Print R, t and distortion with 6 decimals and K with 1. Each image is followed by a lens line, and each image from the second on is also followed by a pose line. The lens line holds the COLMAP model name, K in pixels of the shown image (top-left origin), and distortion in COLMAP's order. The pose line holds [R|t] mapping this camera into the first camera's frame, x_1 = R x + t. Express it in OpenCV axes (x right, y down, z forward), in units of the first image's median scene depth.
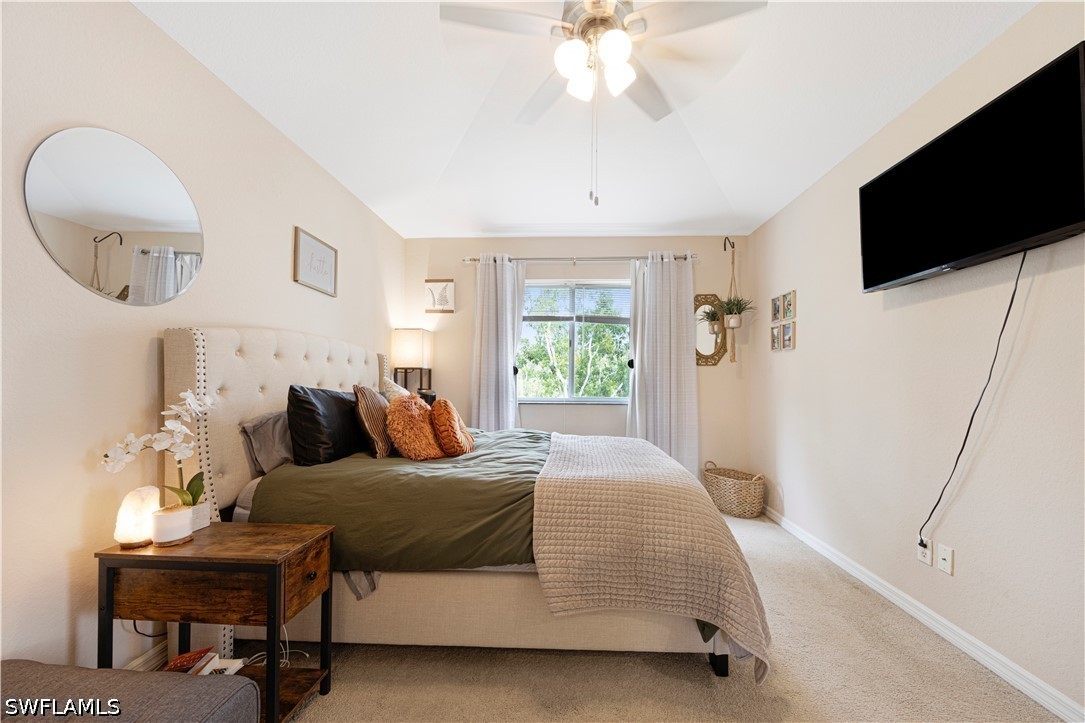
lens RADIAL K [[419.1, 0, 544.2], [0, 419.1, 380.2], [0, 0, 1]] dist [0.000957, 0.000073]
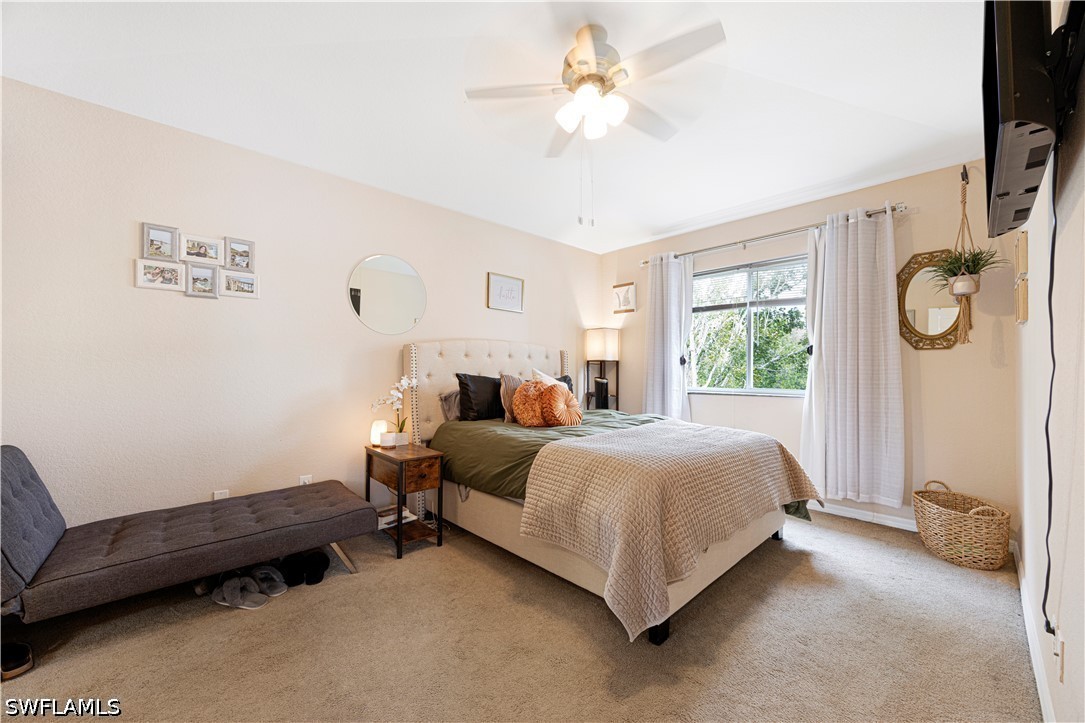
lens RADIAL K [[415.6, 0, 543.8], [0, 415.6, 369.1], [0, 0, 1]] dist [-0.001057, -0.000220]
pose [[0.723534, -0.004805, -0.690272, 0.631178], [0.001967, 0.999986, -0.004899, 0.002649], [0.690286, 0.002186, 0.723533, 0.018644]]
